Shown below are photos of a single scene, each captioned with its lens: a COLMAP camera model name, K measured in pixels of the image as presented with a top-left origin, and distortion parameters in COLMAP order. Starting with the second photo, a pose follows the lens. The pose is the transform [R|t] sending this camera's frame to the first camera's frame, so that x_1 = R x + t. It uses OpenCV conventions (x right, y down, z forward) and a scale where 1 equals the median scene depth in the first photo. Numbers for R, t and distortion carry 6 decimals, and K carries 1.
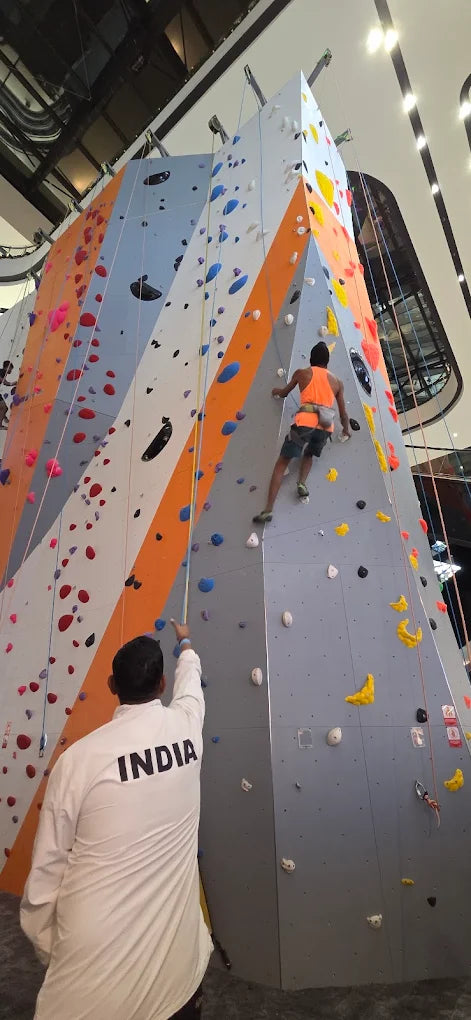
lens RADIAL K [[423.8, 0, 259.2], [0, 423.8, 527.5], [0, 0, 1]] dist [0.002824, -0.000030]
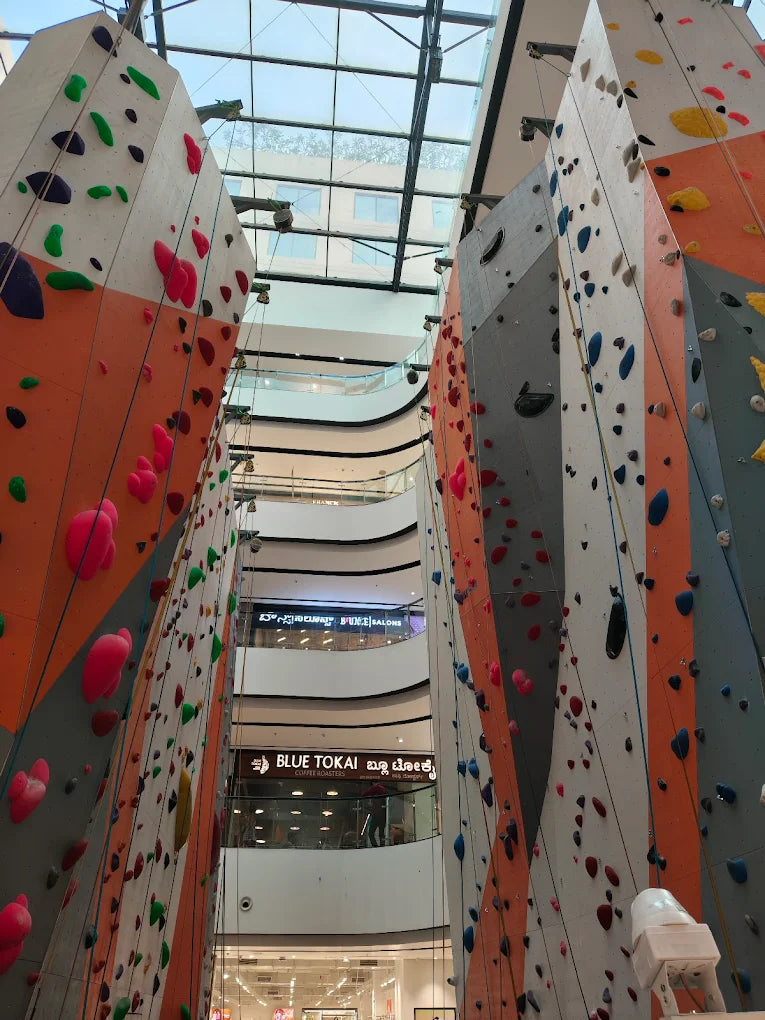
lens RADIAL K [[732.1, 0, 382.5], [0, 732.1, 510.0], [0, 0, 1]] dist [0.059318, -0.075071]
pose [[0.665792, -0.418233, -0.617901, 0.316063], [0.331492, 0.907719, -0.257216, -0.182517], [0.668457, -0.033577, 0.742993, -0.142830]]
